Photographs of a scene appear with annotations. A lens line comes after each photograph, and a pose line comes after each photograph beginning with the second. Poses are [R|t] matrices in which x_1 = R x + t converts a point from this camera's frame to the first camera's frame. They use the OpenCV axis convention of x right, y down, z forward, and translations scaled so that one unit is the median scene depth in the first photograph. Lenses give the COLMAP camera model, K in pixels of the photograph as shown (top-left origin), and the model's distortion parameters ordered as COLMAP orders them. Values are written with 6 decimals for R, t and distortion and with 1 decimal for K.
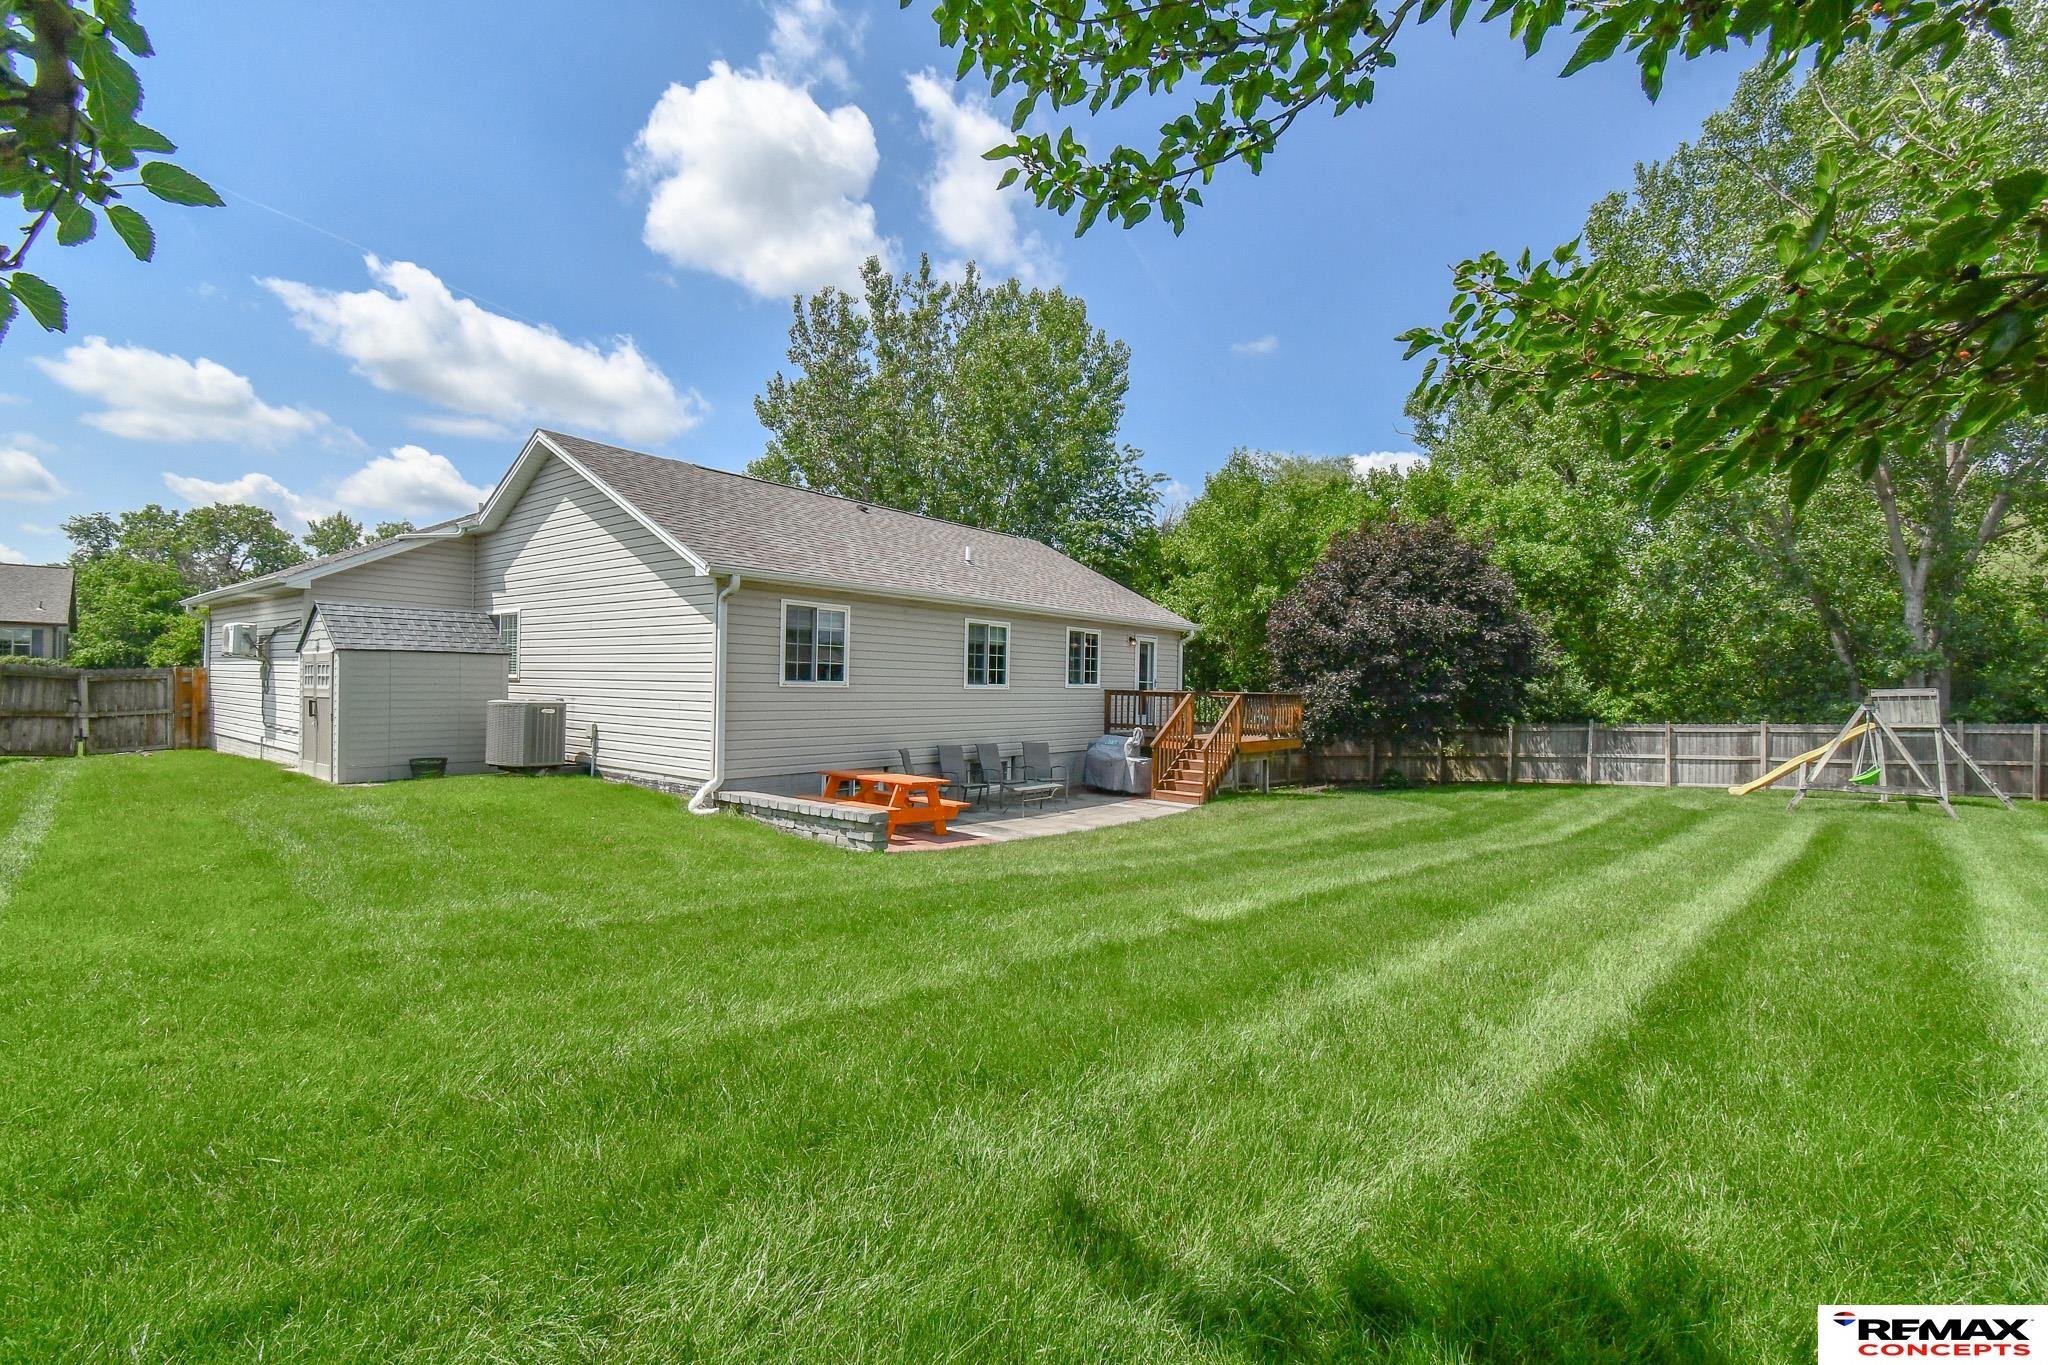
lens RADIAL K [[892.9, 0, 1019.4], [0, 892.9, 685.1], [0, 0, 1]] dist [0.017432, -0.006873]
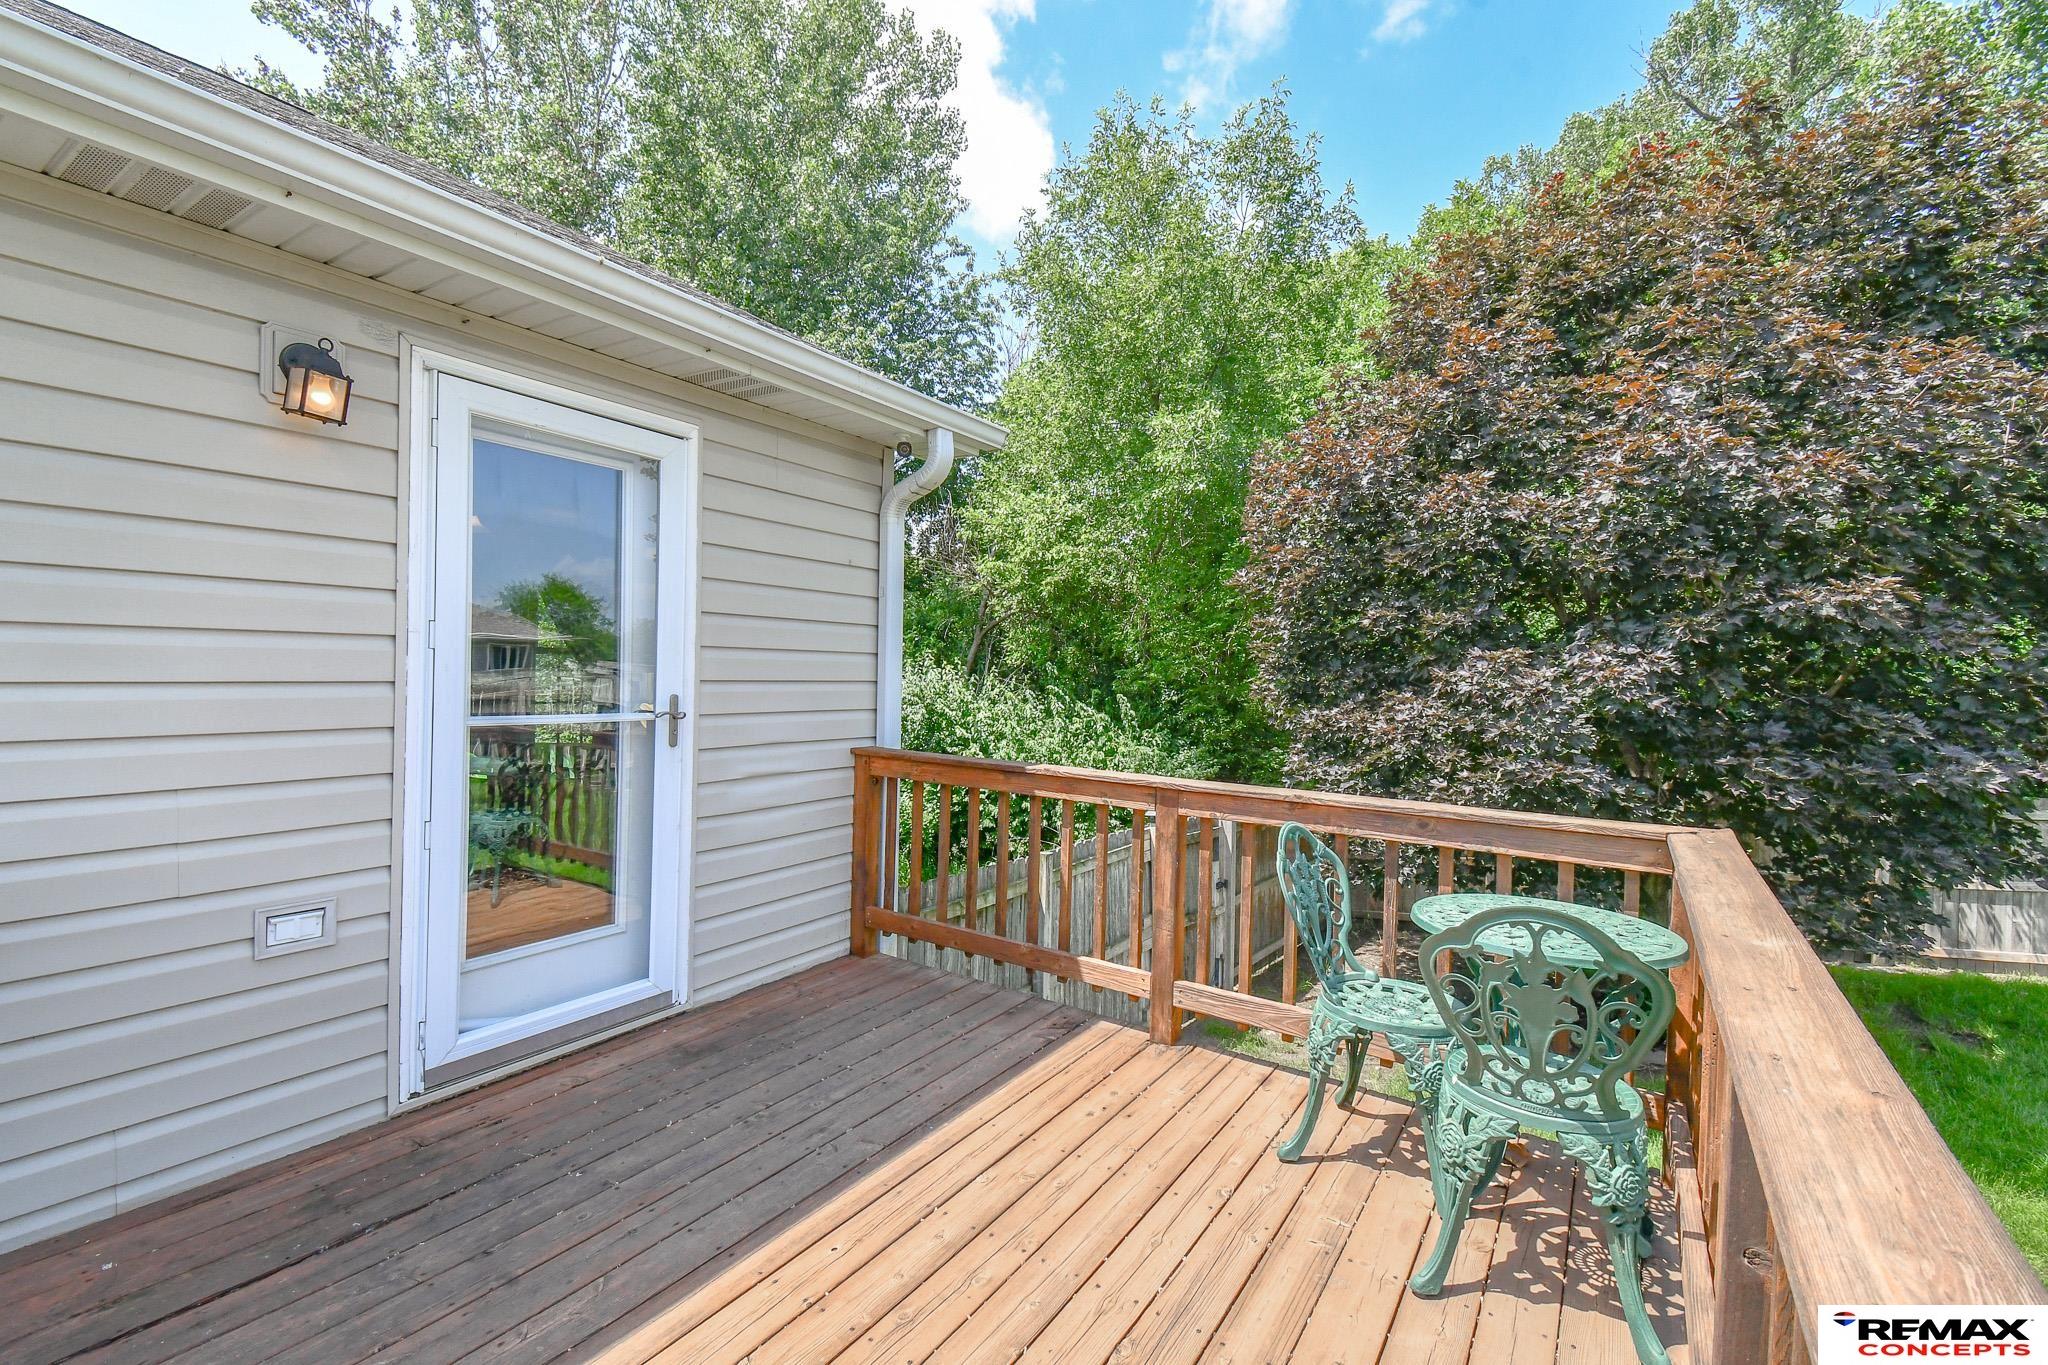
lens RADIAL K [[892.9, 0, 1014.9], [0, 892.9, 683.4], [0, 0, 1]] dist [0.017432, -0.006873]
pose [[0.996395, 0.000829, 0.084831, 0.231584], [-0.002056, 0.999895, 0.014377, -0.012606], [-0.084810, -0.014500, 0.996292, 0.967213]]
